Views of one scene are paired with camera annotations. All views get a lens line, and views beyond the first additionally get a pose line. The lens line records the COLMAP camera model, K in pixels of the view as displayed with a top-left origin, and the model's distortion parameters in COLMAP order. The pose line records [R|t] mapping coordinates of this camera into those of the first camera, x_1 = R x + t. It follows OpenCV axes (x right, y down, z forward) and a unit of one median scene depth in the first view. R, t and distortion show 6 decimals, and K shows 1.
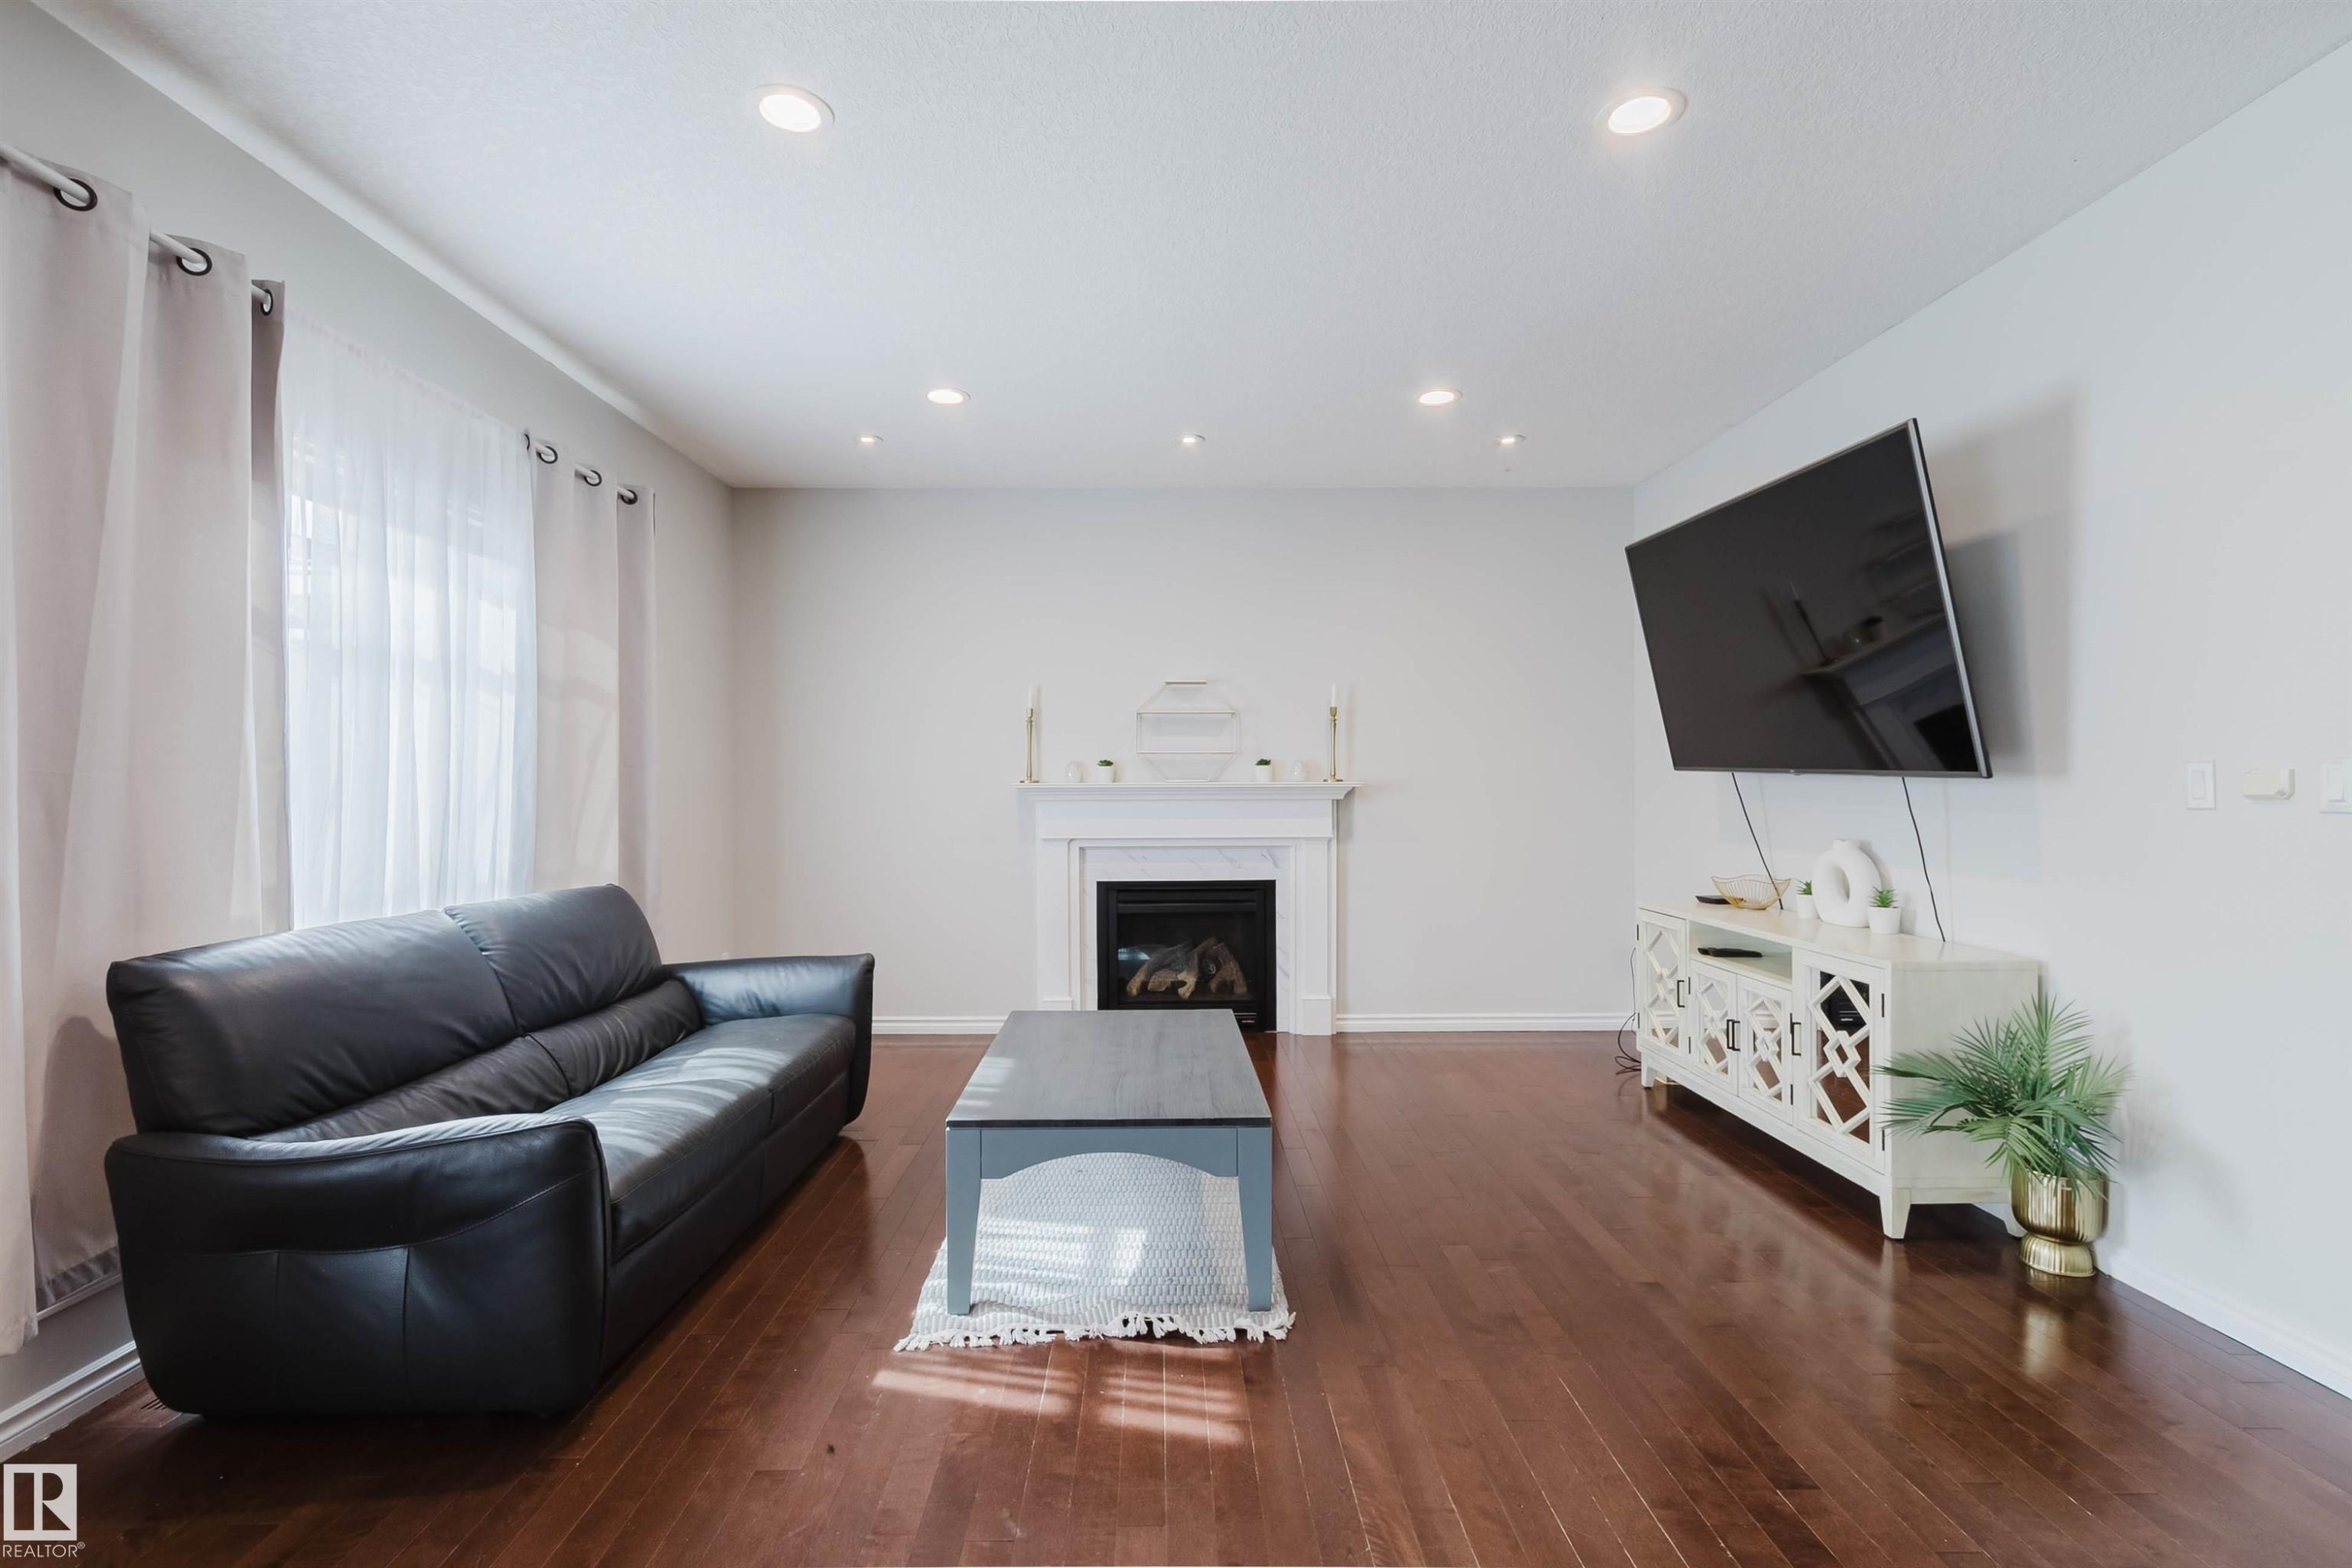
lens RADIAL K [[1085.5, 0, 1176.0], [0, 1085.5, 784.0], [0, 0, 1]] dist [0.001936, 0.000680]
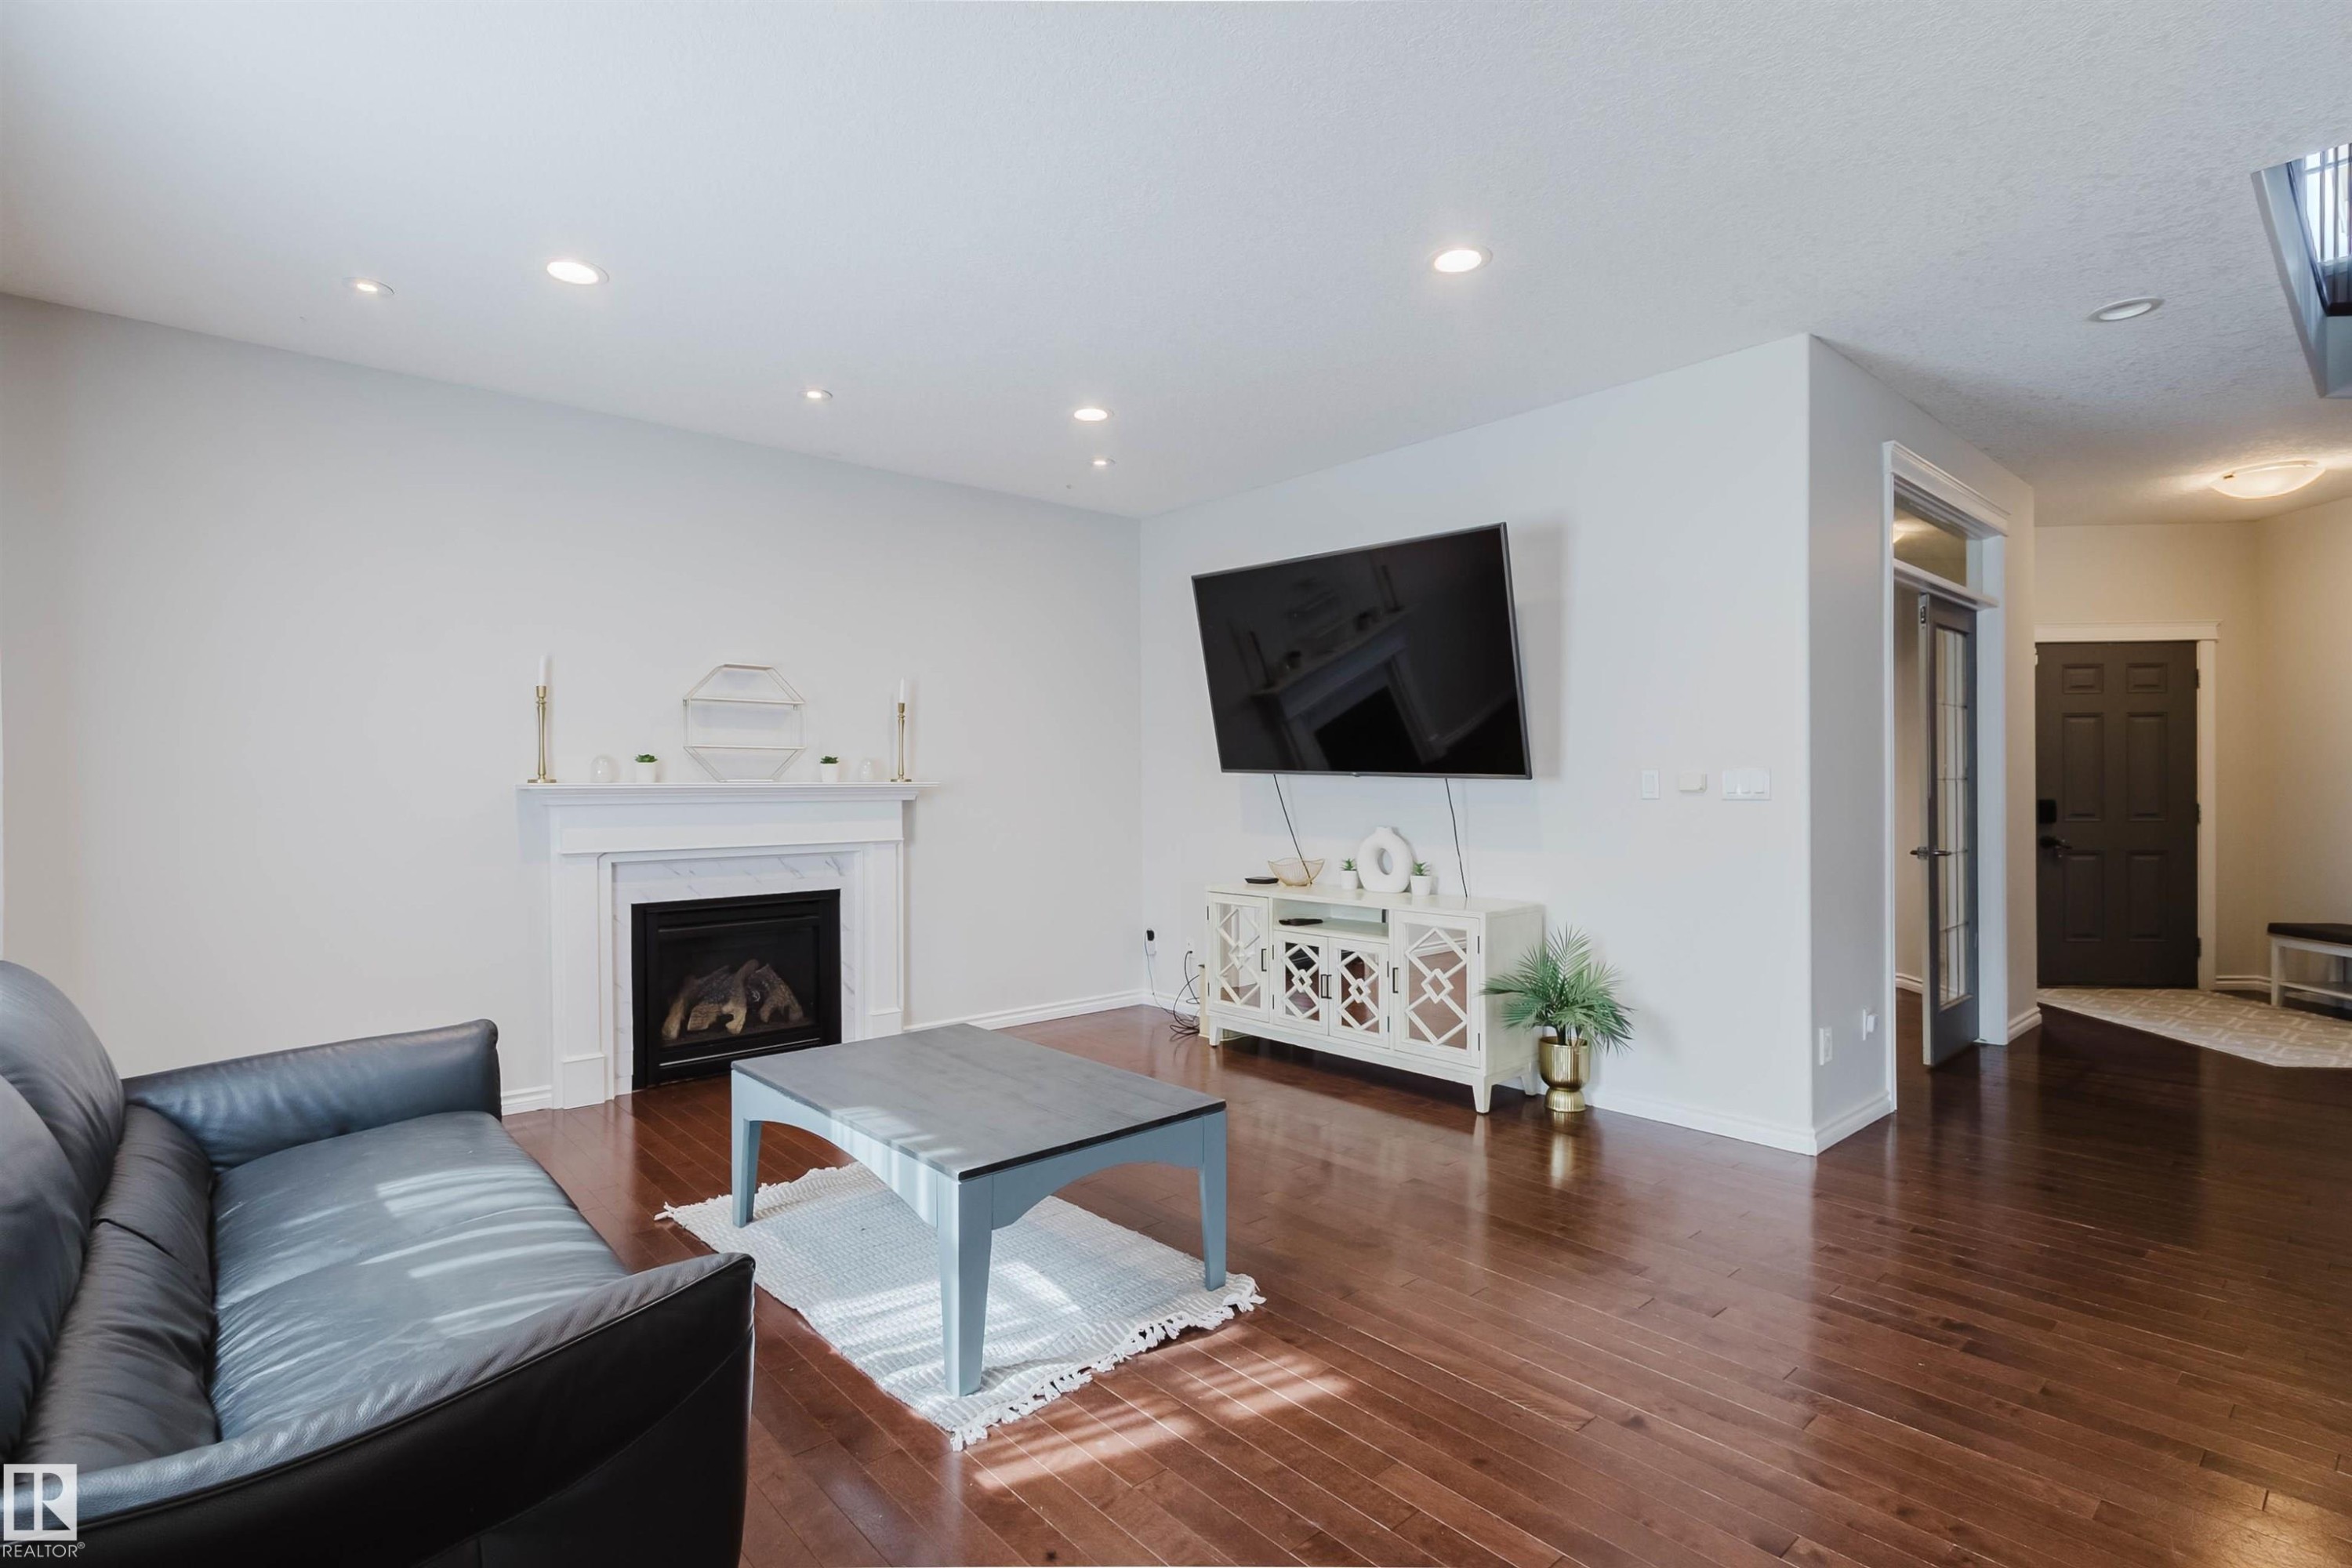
lens RADIAL K [[1120.3, 0, 1176.0], [0, 1120.3, 784.0], [0, 0, 1]] dist [0.000895, 0.000380]
pose [[0.752786, 0.000579, 0.658265, -0.479019], [0.000509, 0.999999, -0.001461, 0.002244], [-0.658265, 0.001435, 0.752785, 0.157113]]
